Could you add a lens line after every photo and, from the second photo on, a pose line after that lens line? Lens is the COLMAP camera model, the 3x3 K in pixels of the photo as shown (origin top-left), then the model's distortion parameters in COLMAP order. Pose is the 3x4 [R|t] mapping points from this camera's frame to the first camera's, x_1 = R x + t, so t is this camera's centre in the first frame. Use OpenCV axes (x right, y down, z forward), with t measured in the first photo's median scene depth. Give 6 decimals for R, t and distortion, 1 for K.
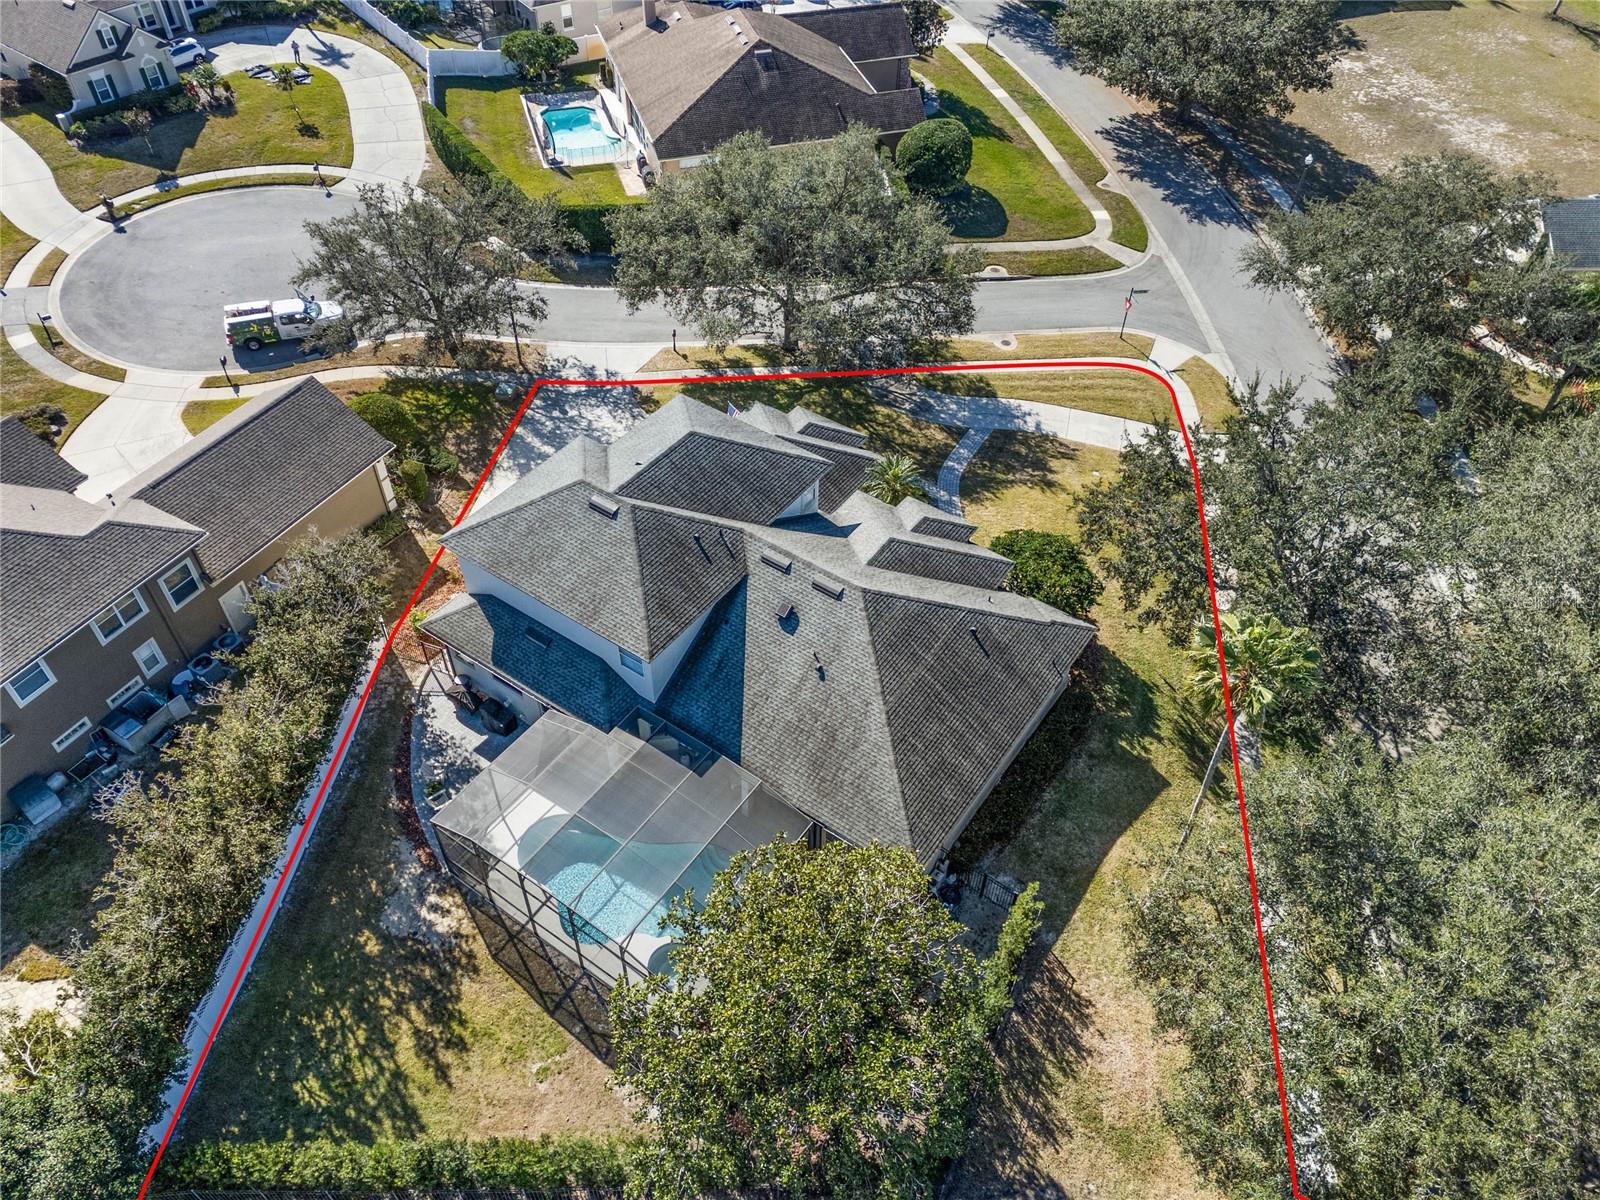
lens RADIAL K [[1147.4, 0, 769.1], [0, 1147.4, 604.7], [0, 0, 1]] dist [0.087004, -0.137600]
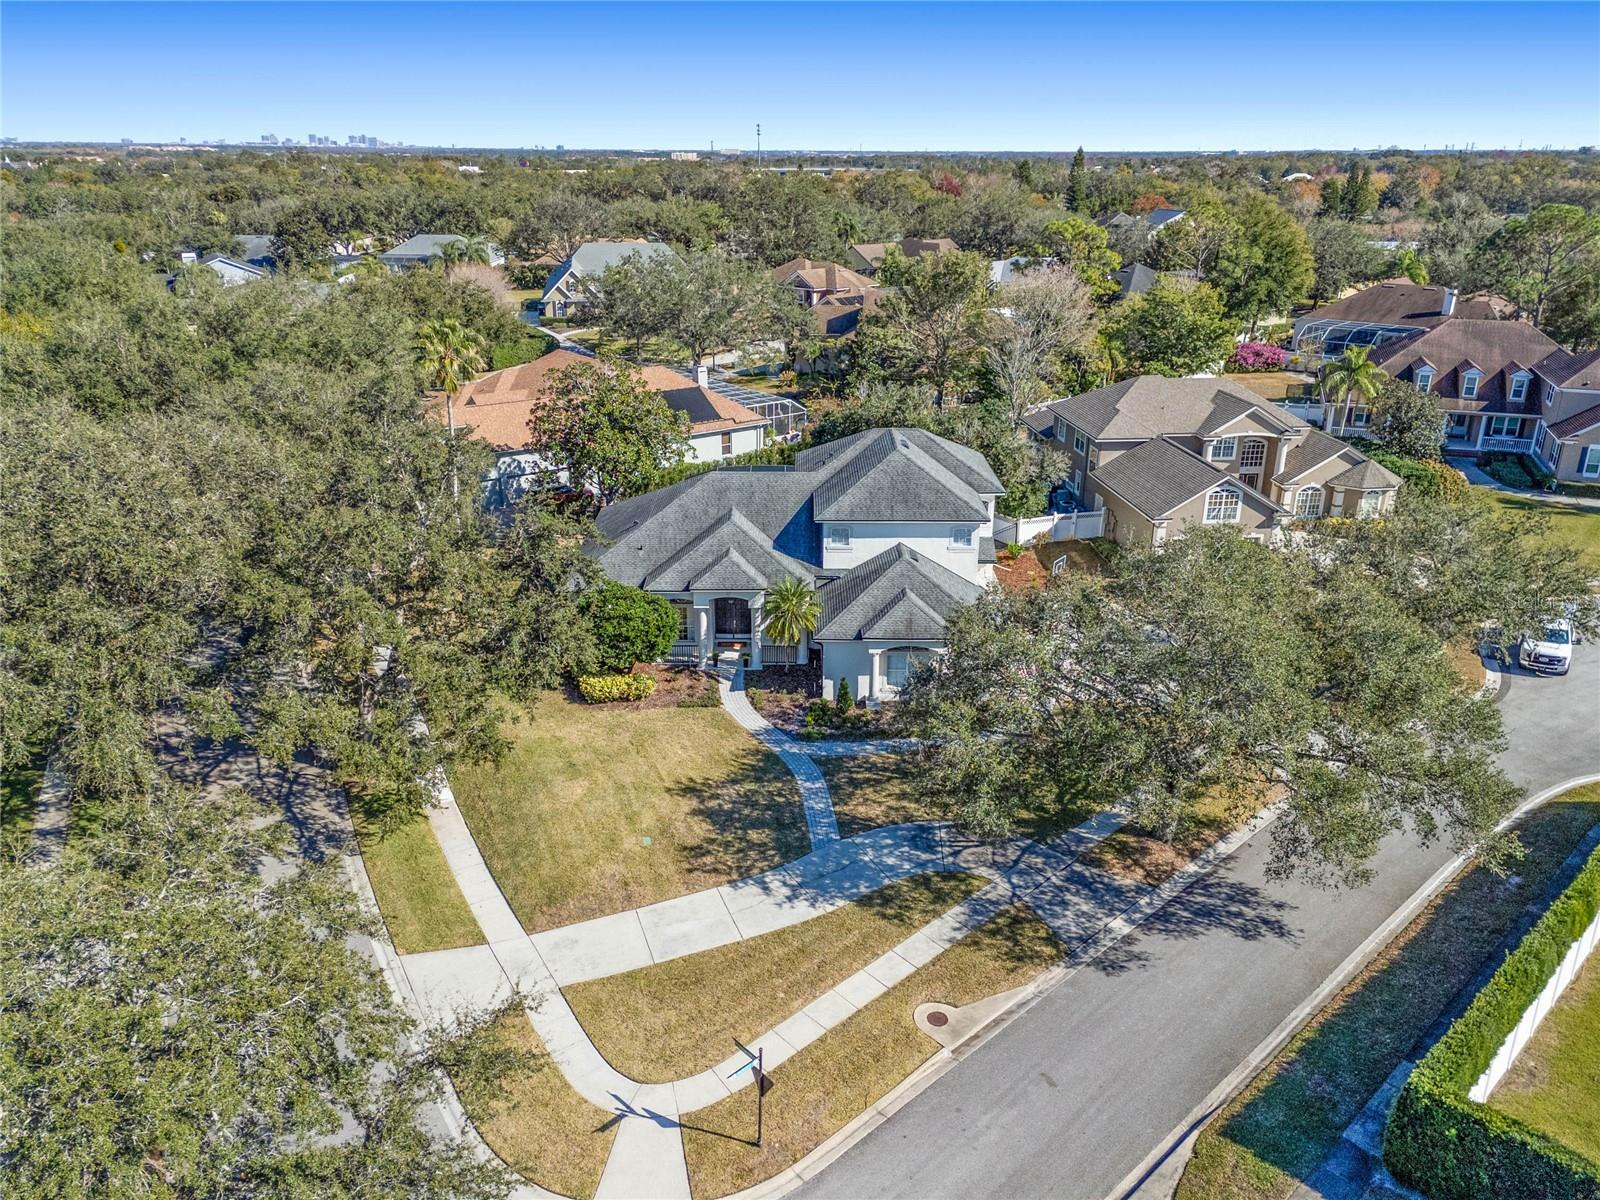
lens RADIAL K [[1150.5, 0, 800.0], [0, 1150.5, 600.0], [0, 0, 1]] dist [-0.001462, -0.006606]
pose [[-0.806548, 0.209286, -0.552883, 0.559747], [-0.428181, 0.438024, 0.790440, -0.769335], [0.407604, 0.874262, -0.263676, 1.079626]]
